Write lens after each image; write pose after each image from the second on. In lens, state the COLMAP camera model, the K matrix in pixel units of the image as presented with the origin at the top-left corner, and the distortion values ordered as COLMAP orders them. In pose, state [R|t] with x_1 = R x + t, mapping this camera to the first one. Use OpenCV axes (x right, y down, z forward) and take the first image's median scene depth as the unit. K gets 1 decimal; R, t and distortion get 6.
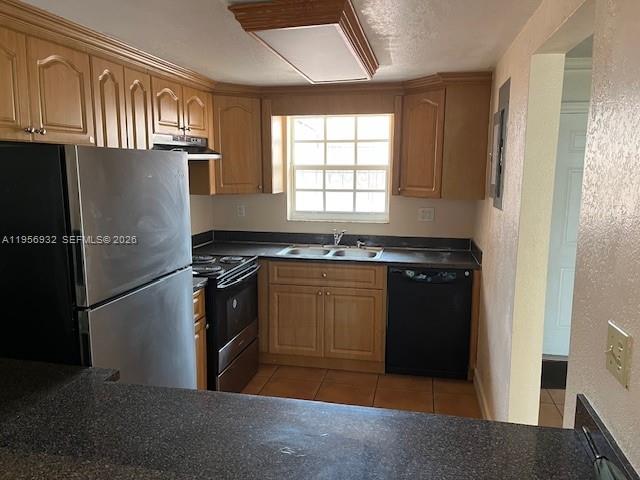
lens RADIAL K [[480.3, 0, 321.9], [0, 480.3, 235.6], [0, 0, 1]] dist [0.082294, -0.104170]
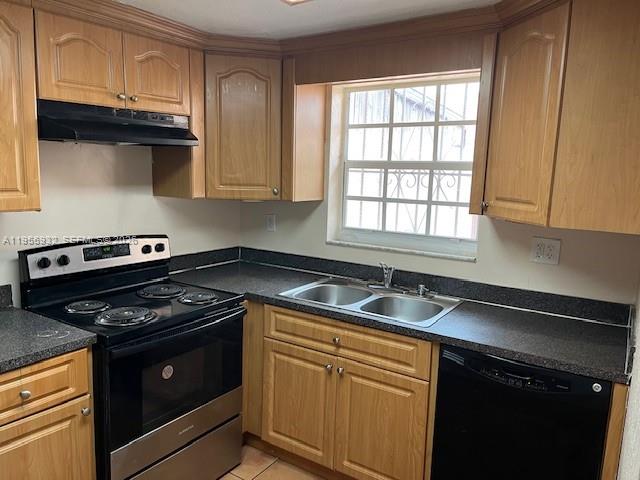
lens RADIAL K [[477.4, 0, 316.3], [0, 477.4, 242.6], [0, 0, 1]] dist [0.082441, -0.119492]
pose [[0.927931, 0.078297, -0.364436, 0.201181], [-0.077453, 0.996852, 0.016955, -0.049561], [0.364616, 0.012493, 0.931074, 0.444295]]
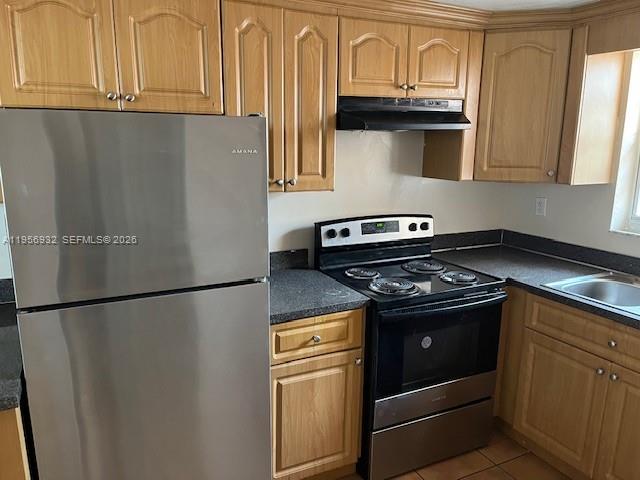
lens RADIAL K [[477.4, 0, 316.3], [0, 477.4, 242.6], [0, 0, 1]] dist [0.082441, -0.119492]
pose [[0.619774, 0.165227, -0.767190, 0.206855], [-0.118025, 0.986091, 0.117024, -0.055485], [0.775854, 0.018019, 0.630655, 0.411967]]
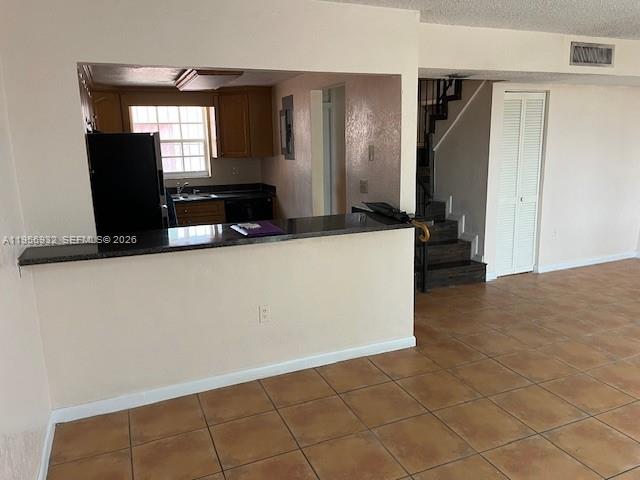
lens RADIAL K [[501.3, 0, 340.3], [0, 501.3, 239.2], [0, 0, 1]] dist [0.055057, -0.112419]
pose [[0.811809, -0.136321, 0.567788, -0.552816], [0.107082, 0.990632, 0.084739, 0.094356], [-0.574021, -0.007991, 0.818802, -0.655435]]
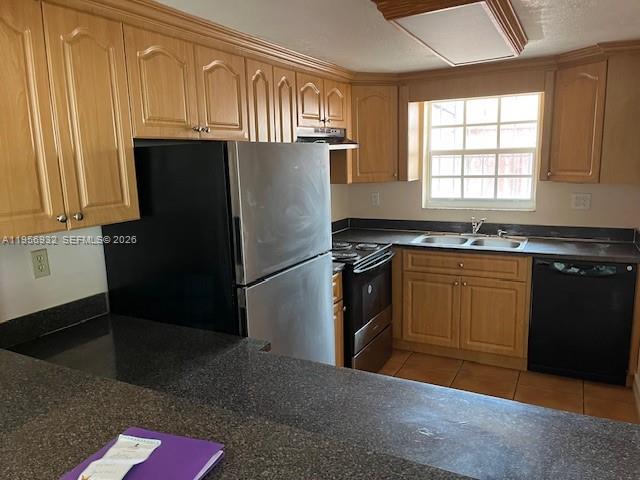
lens RADIAL K [[479.1, 0, 321.3], [0, 479.1, 238.5], [0, 0, 1]] dist [0.082870, -0.110527]
pose [[0.962628, 0.017436, -0.270267, -0.004618], [-0.009023, 0.999436, 0.032340, 0.000750], [0.270678, -0.028693, 0.962242, -0.011147]]
